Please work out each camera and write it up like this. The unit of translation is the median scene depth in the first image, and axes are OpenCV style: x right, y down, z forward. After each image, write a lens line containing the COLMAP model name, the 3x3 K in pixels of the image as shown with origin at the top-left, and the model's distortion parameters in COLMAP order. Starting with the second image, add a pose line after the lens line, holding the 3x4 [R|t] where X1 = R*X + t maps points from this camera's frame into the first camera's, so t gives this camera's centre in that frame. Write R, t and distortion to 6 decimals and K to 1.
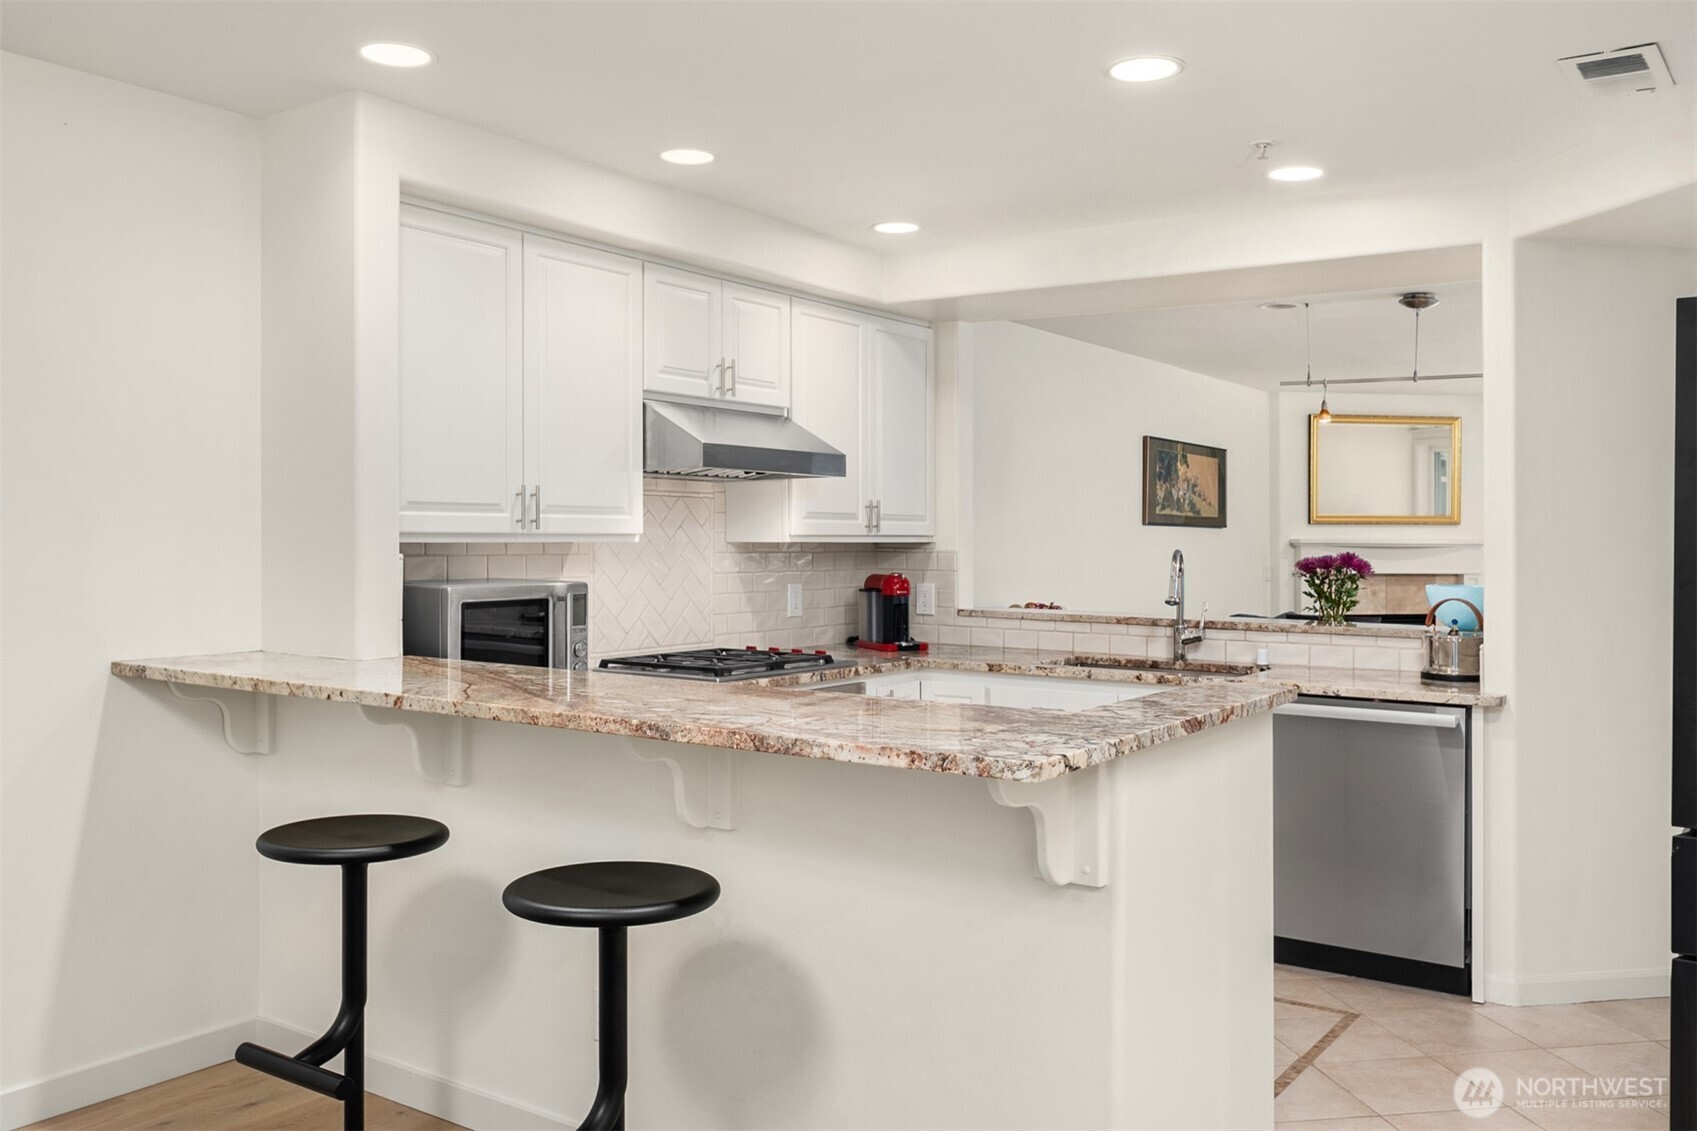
lens RADIAL K [[1414.1, 0, 849.7], [0, 1414.1, 511.6], [0, 0, 1]] dist [0.008878, 0.001564]
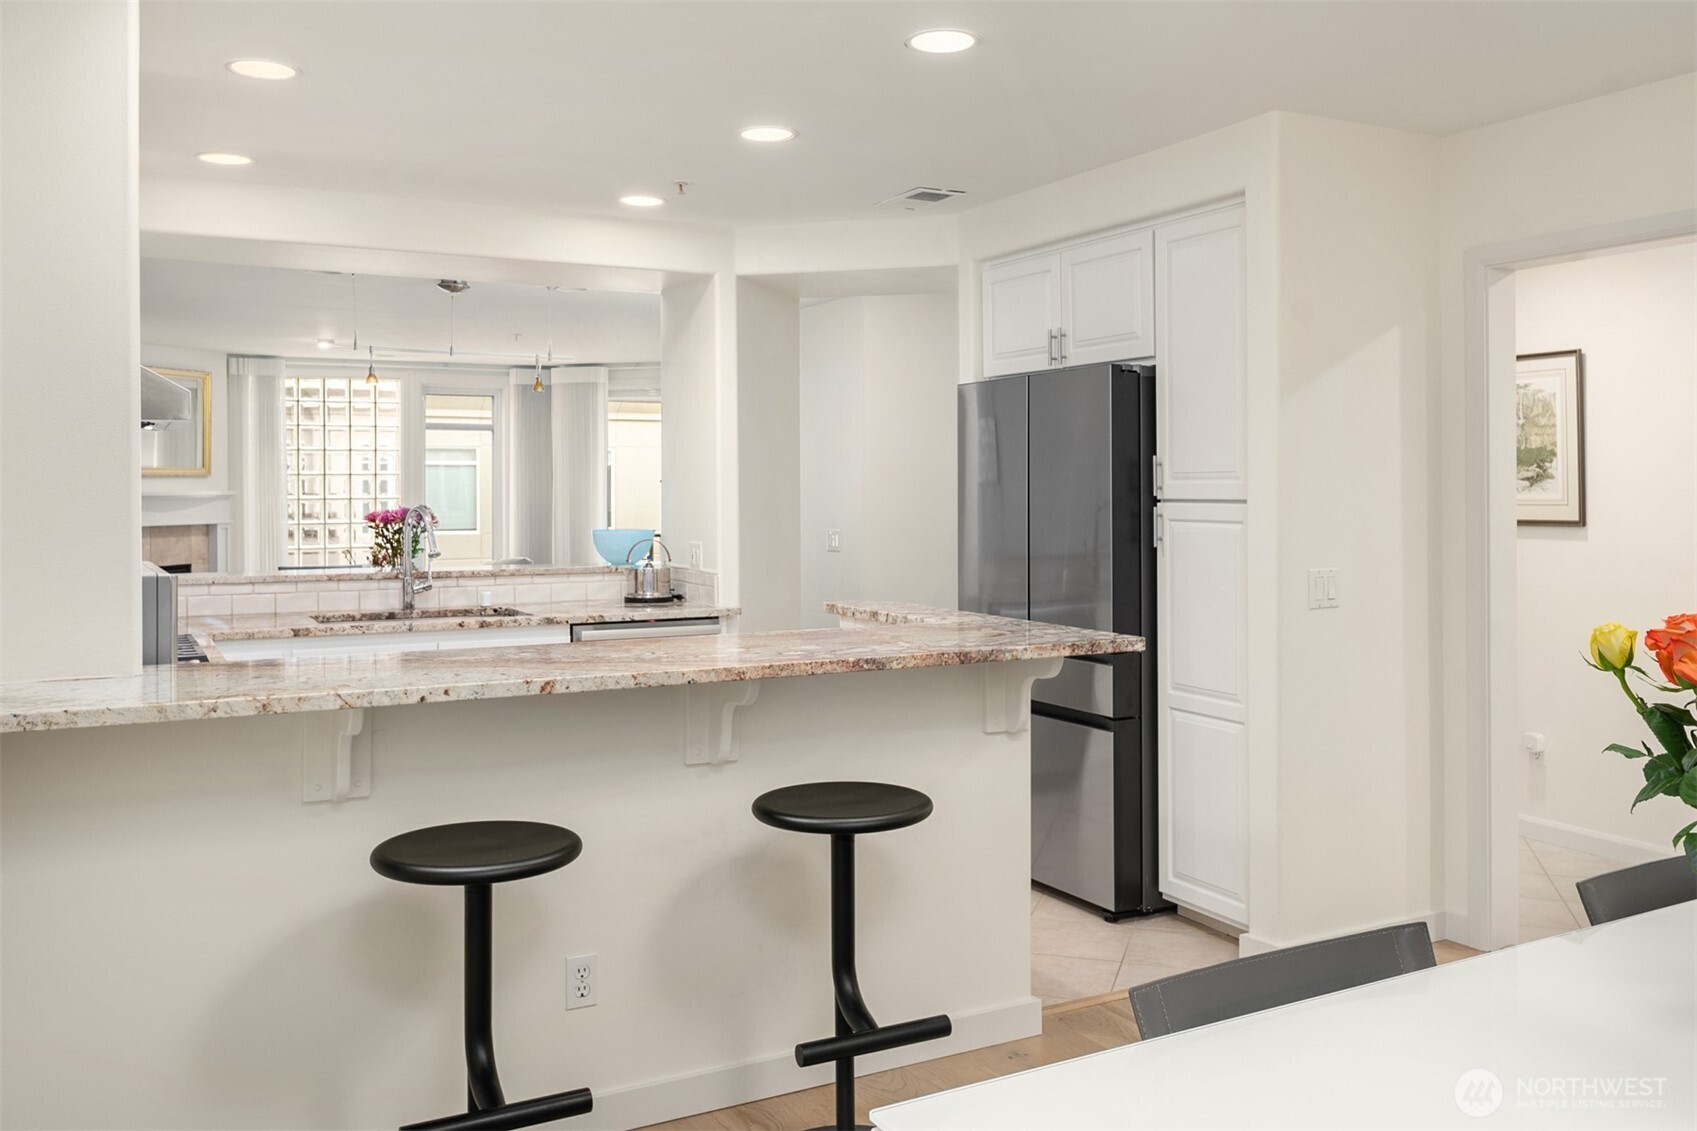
lens RADIAL K [[1410.4, 0, 848.5], [0, 1410.4, 565.5], [0, 0, 1]] dist [0.008320, 0.000802]
pose [[0.455508, -0.058215, 0.888326, -0.570488], [-0.010097, 0.997458, 0.070544, -0.007856], [-0.890174, -0.041102, 0.453762, 0.214828]]
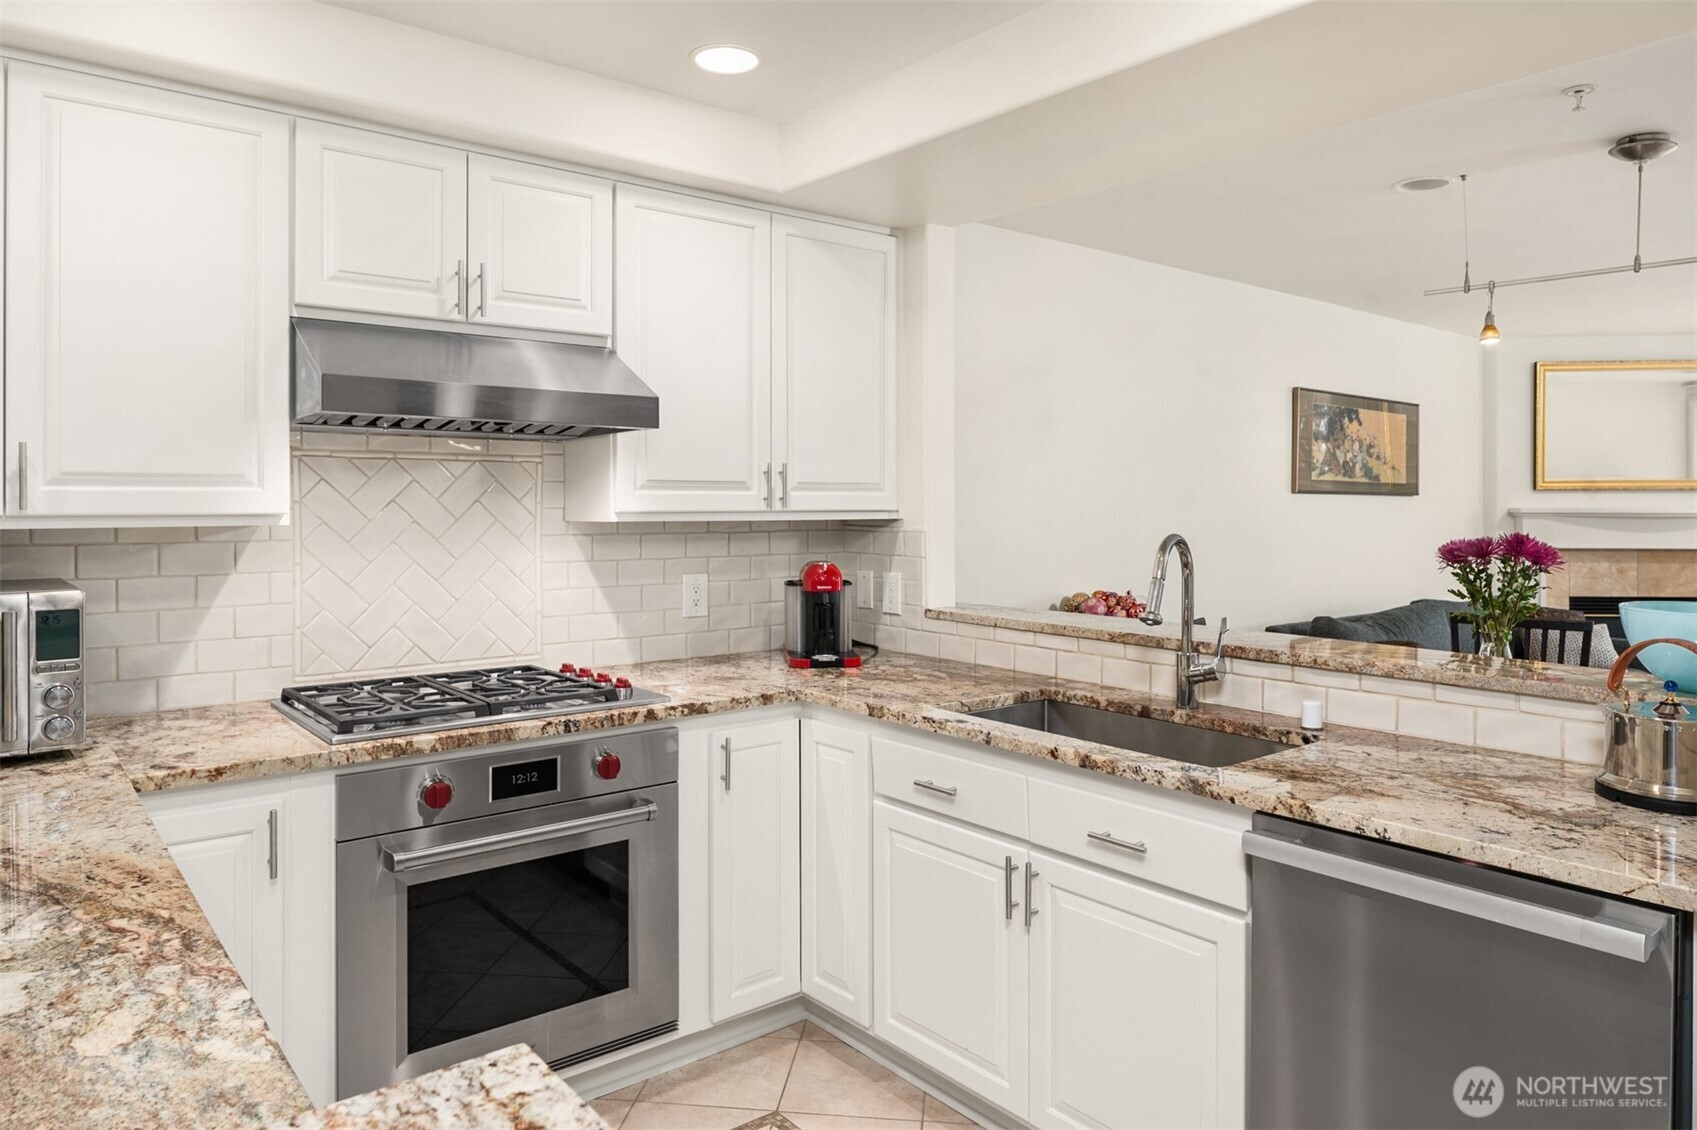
lens RADIAL K [[1105.2, 0, 850.1], [0, 1105.2, 499.1], [0, 0, 1]] dist [-0.000771, -0.002860]
pose [[0.959924, -0.006046, -0.280196, 0.228789], [0.009753, 0.999882, 0.011838, 0.004320], [0.280092, -0.014096, 0.959870, 0.484335]]
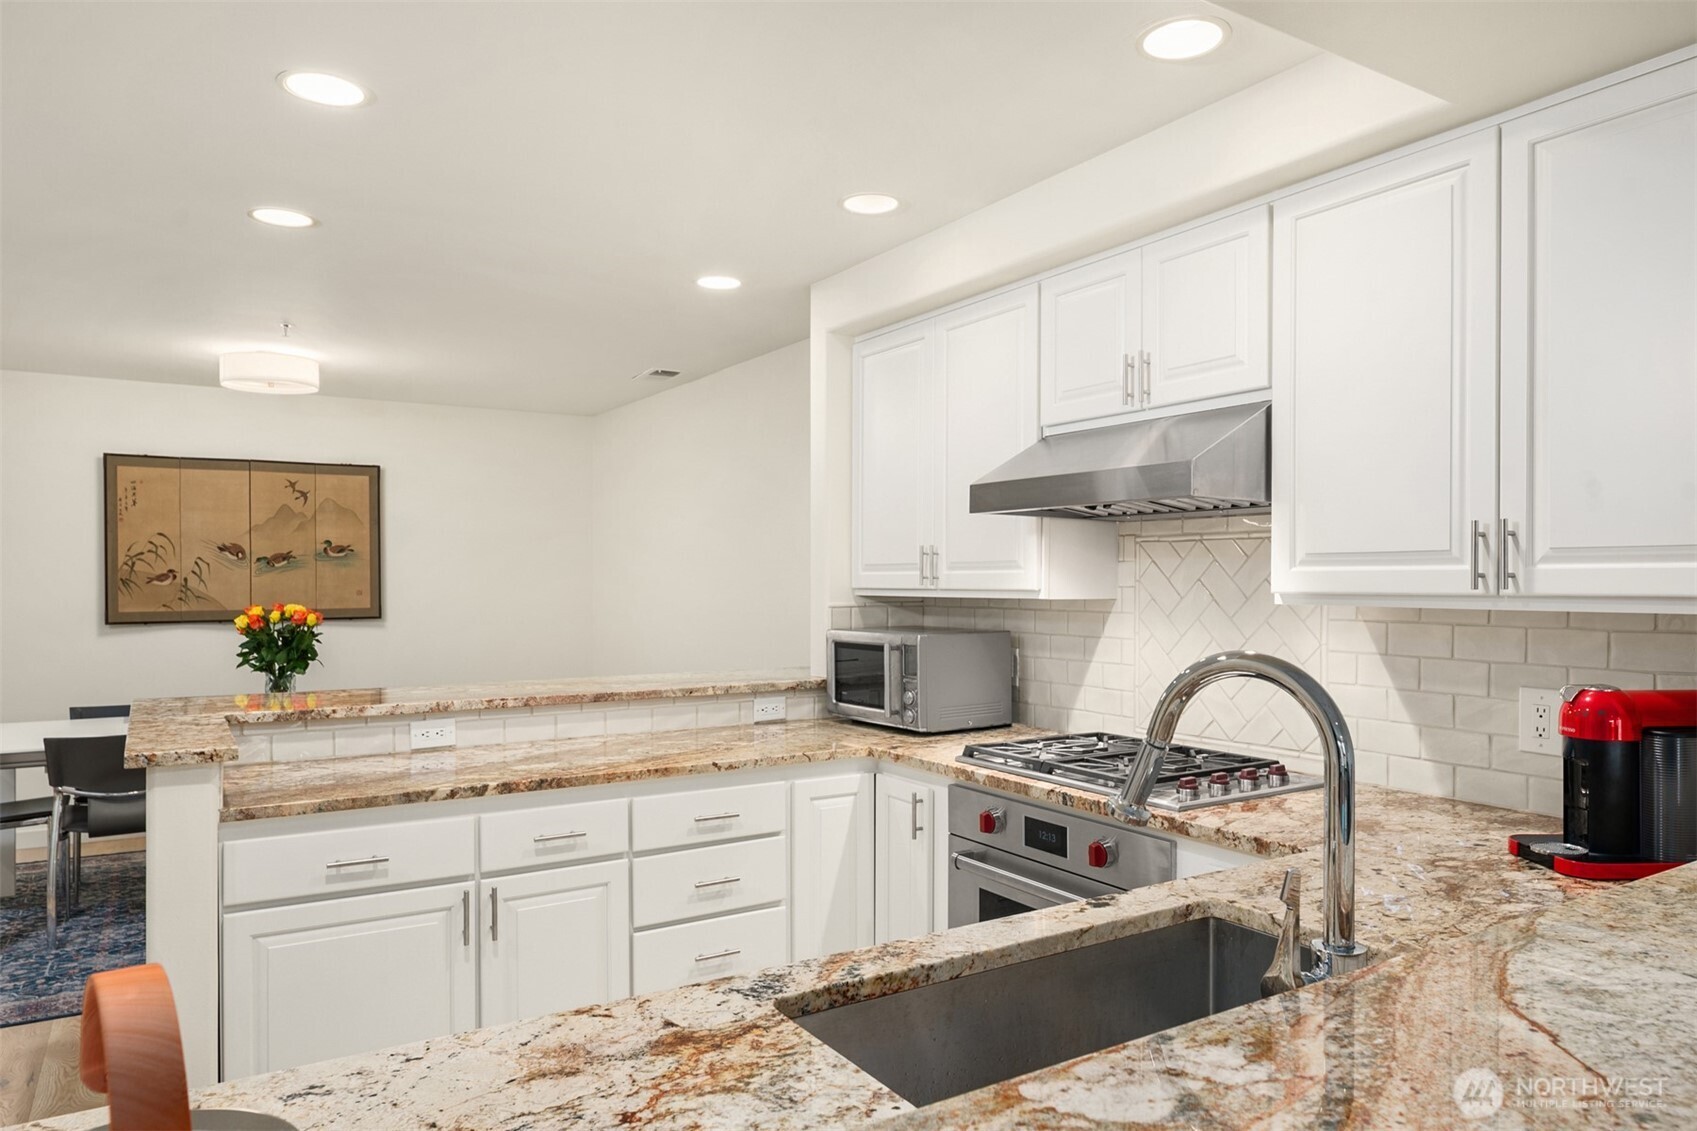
lens RADIAL K [[1097.1, 0, 848.5], [0, 1097.1, 565.5], [0, 0, 1]] dist [0.000430, -0.000373]
pose [[-0.396831, -0.018987, -0.917695, 0.461015], [0.012517, 0.999581, -0.026094, 0.014675], [0.917806, -0.021842, -0.396427, 1.005936]]
